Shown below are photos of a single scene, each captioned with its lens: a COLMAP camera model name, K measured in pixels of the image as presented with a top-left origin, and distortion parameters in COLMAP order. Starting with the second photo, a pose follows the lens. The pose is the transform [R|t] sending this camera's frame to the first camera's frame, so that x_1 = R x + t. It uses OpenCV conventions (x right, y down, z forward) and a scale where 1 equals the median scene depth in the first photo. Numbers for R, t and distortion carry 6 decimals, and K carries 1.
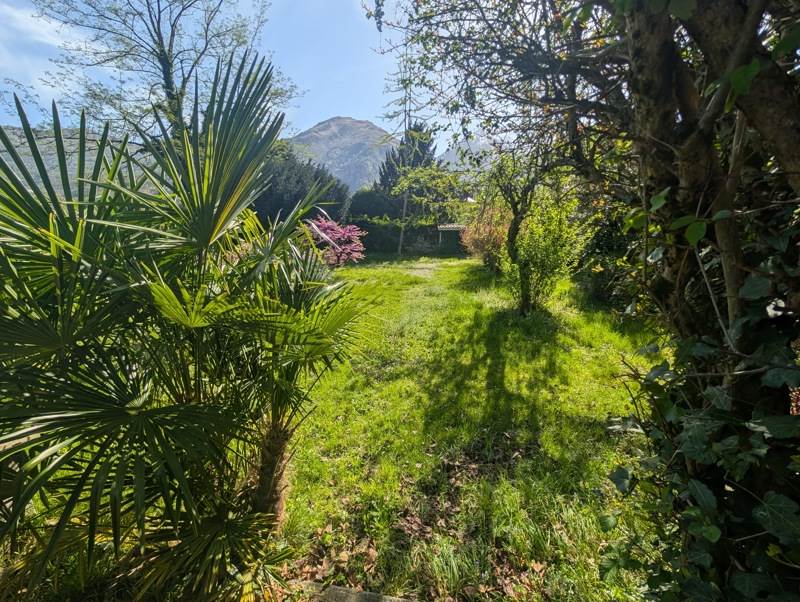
lens RADIAL K [[303.6, 0, 397.5], [0, 303.6, 301.3], [0, 0, 1]] dist [0.002258, 0.000419]
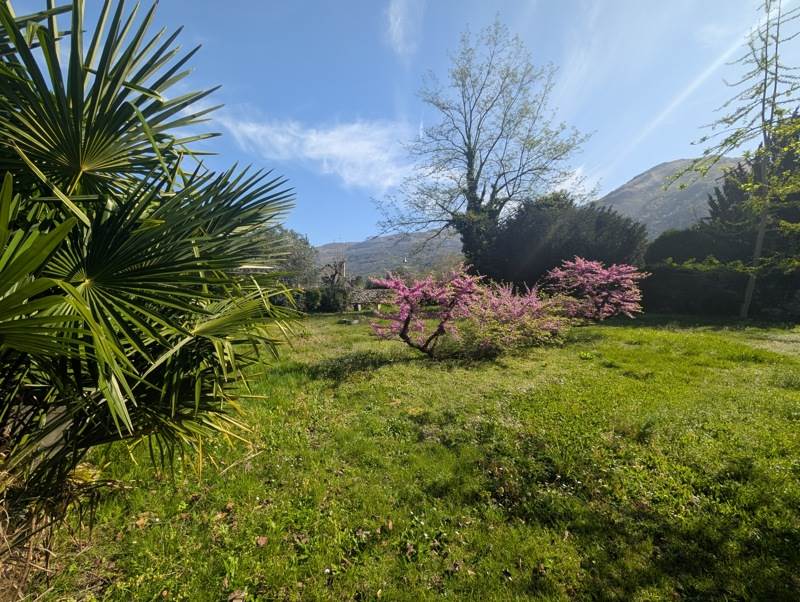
lens RADIAL K [[303.6, 0, 403.3], [0, 303.6, 297.8], [0, 0, 1]] dist [0.002258, 0.000419]
pose [[0.637575, 0.017284, -0.770194, 0.049649], [-0.181424, 0.974999, -0.128304, 0.007964], [0.748721, 0.221535, 0.624771, 0.125563]]
